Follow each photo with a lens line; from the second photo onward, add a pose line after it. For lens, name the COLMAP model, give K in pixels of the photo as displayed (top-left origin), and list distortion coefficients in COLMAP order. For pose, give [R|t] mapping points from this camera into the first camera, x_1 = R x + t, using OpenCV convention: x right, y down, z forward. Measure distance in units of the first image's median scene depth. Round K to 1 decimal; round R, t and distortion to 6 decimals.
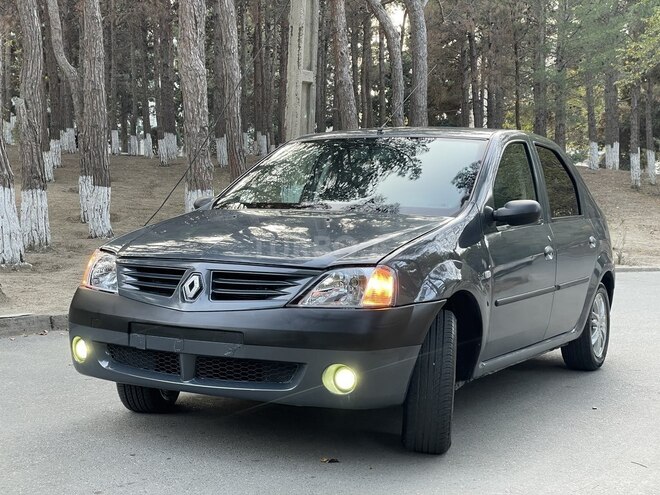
lens RADIAL K [[977.7, 0, 330.0], [0, 977.7, 247.5], [0, 0, 1]] dist [0.161626, -0.144478]
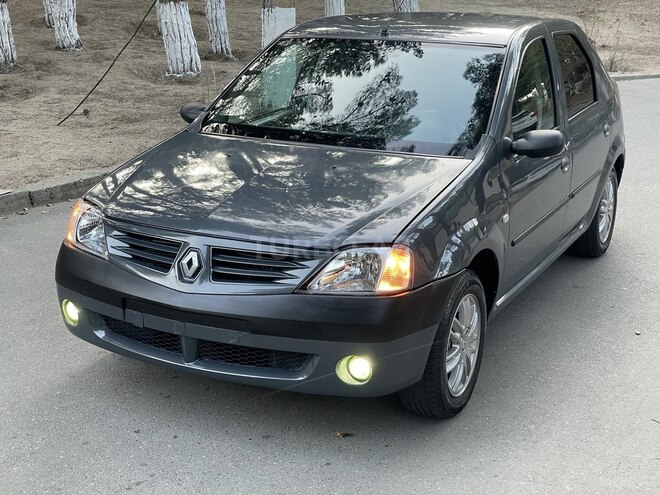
lens RADIAL K [[977.7, 0, 330.0], [0, 977.7, 247.5], [0, 0, 1]] dist [0.161626, -0.144478]
pose [[0.999516, -0.023871, 0.019935, -0.027003], [0.018786, 0.974245, 0.224709, -0.175025], [-0.024786, -0.224226, 0.974222, 0.103071]]
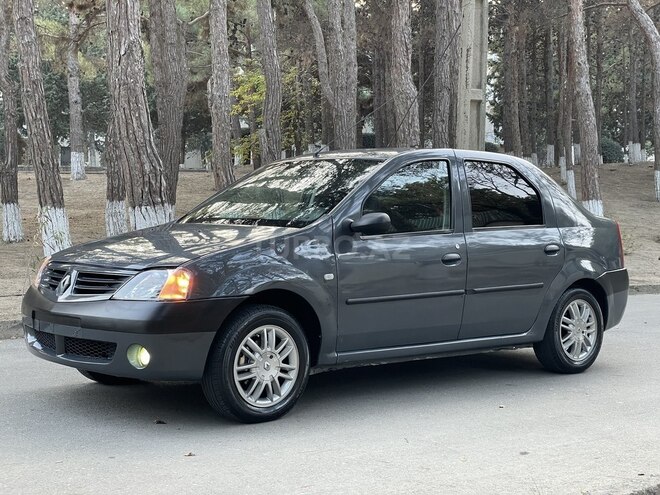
lens RADIAL K [[977.7, 0, 330.0], [0, 977.7, 247.5], [0, 0, 1]] dist [0.161626, -0.144478]
pose [[0.938865, -0.003879, -0.344263, 0.629737], [-0.000967, 0.999903, -0.013905, 0.009508], [0.344283, 0.013388, 0.938770, -0.114604]]
